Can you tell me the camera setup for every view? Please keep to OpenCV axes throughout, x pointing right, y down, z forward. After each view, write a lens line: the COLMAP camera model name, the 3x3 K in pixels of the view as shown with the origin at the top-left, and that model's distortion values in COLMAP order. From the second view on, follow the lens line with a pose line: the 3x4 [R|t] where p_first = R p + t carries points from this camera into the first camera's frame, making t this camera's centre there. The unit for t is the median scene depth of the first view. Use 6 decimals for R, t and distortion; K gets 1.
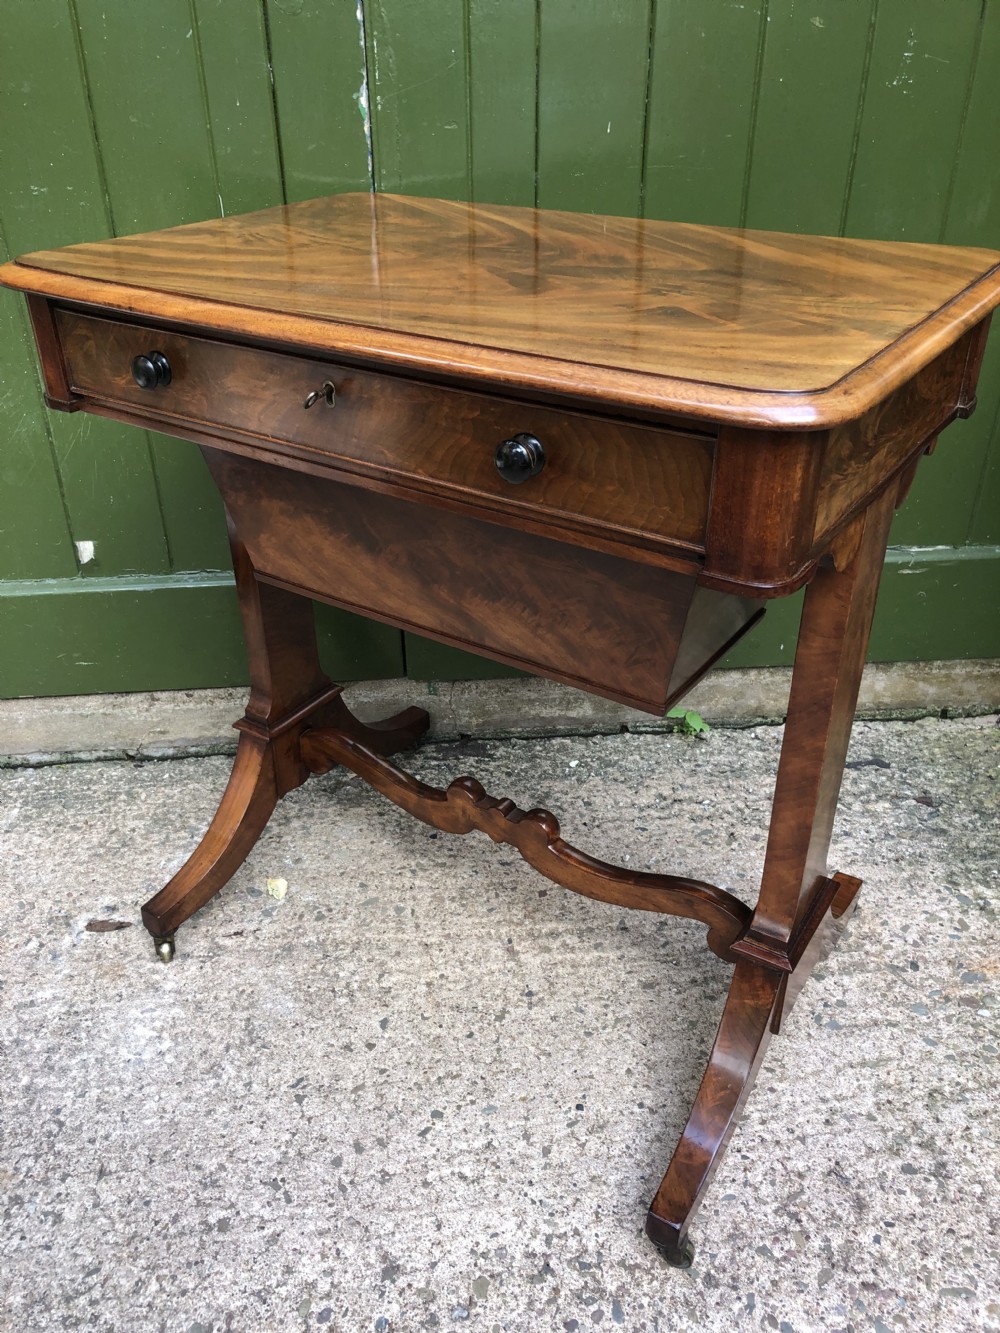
lens RADIAL K [[1100.1, 0, 492.5], [0, 1100.1, 680.8], [0, 0, 1]] dist [-0.008104, 0.032648]
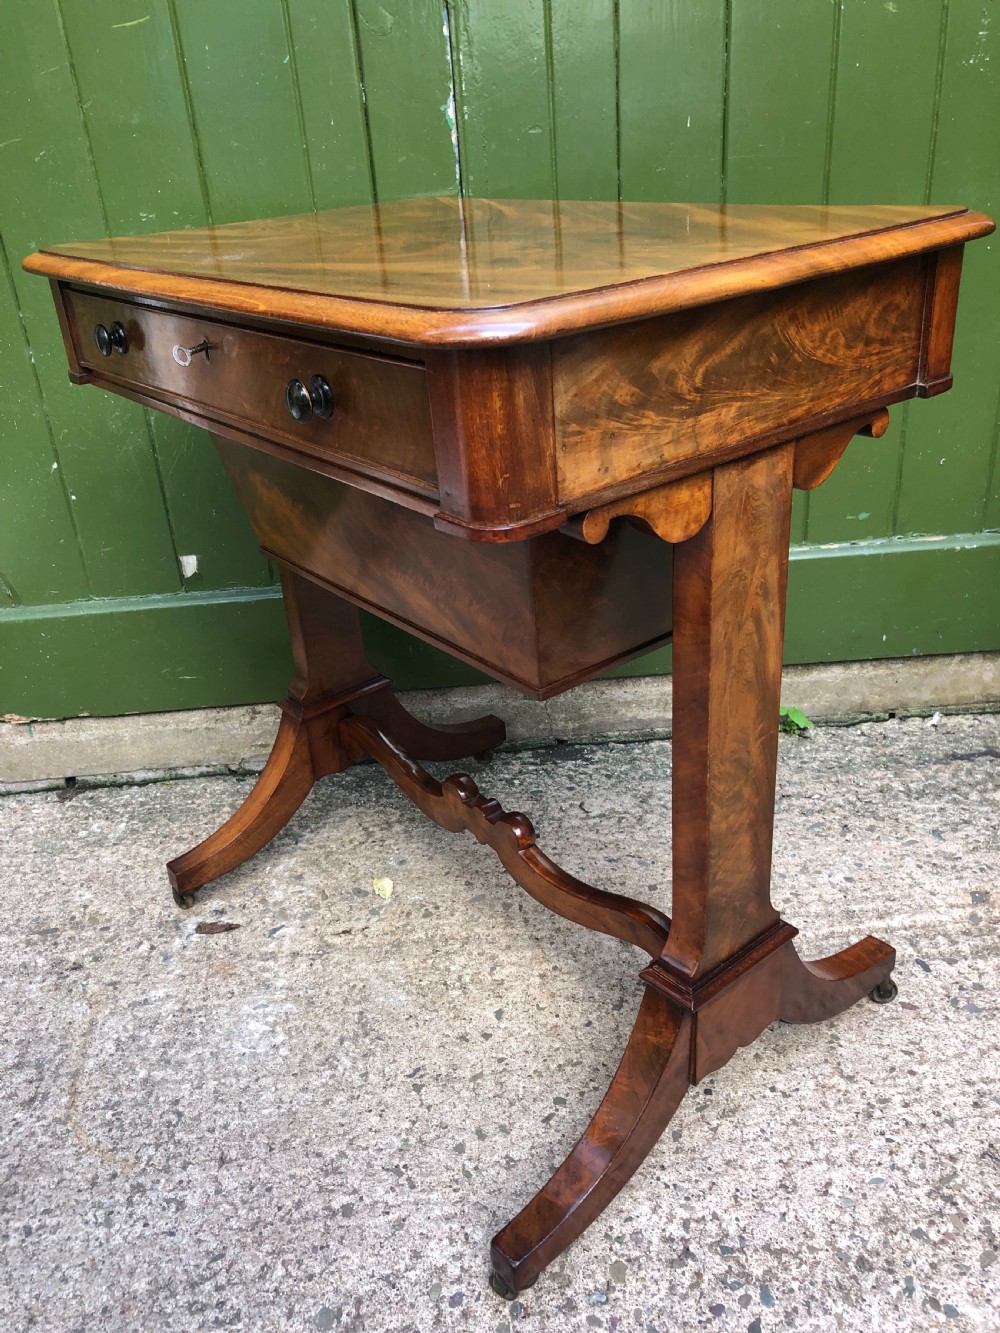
lens RADIAL K [[1100.1, 0, 490.6], [0, 1100.1, 667.6], [0, 0, 1]] dist [-0.008104, 0.032648]
pose [[0.997240, -0.036579, -0.064607, -0.032034], [0.031566, 0.996532, -0.076985, 0.080570], [0.067199, 0.074733, 0.994937, 0.005406]]
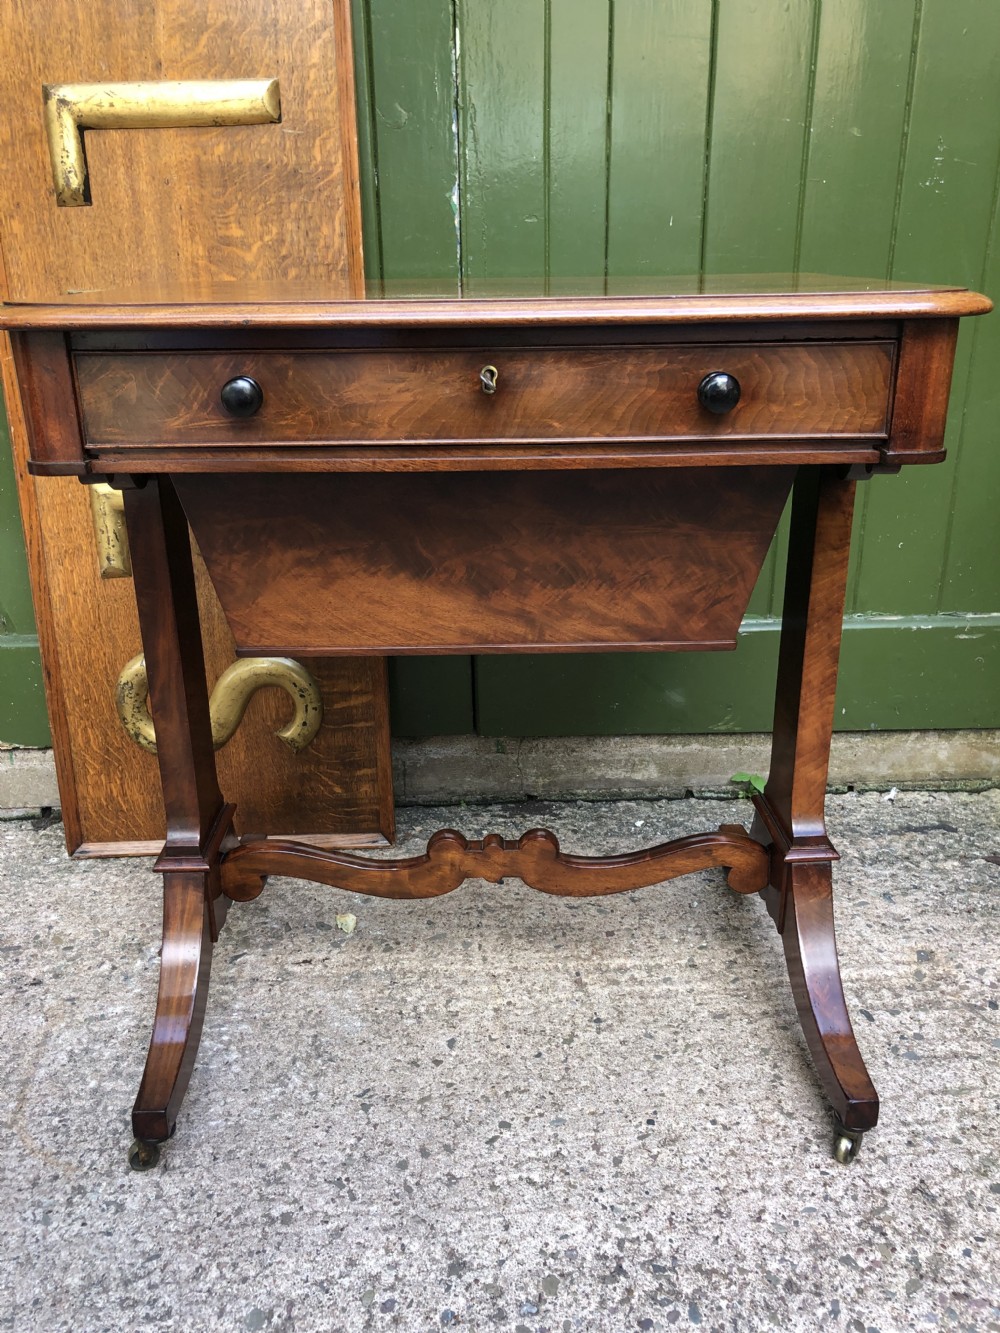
lens RADIAL K [[1100.1, 0, 502.6], [0, 1100.1, 662.4], [0, 0, 1]] dist [-0.008104, 0.032648]
pose [[0.999041, 0.011546, -0.042226, -0.014463], [-0.018845, 0.984069, -0.176783, 0.149878], [0.039512, 0.177410, 0.983344, -0.034359]]
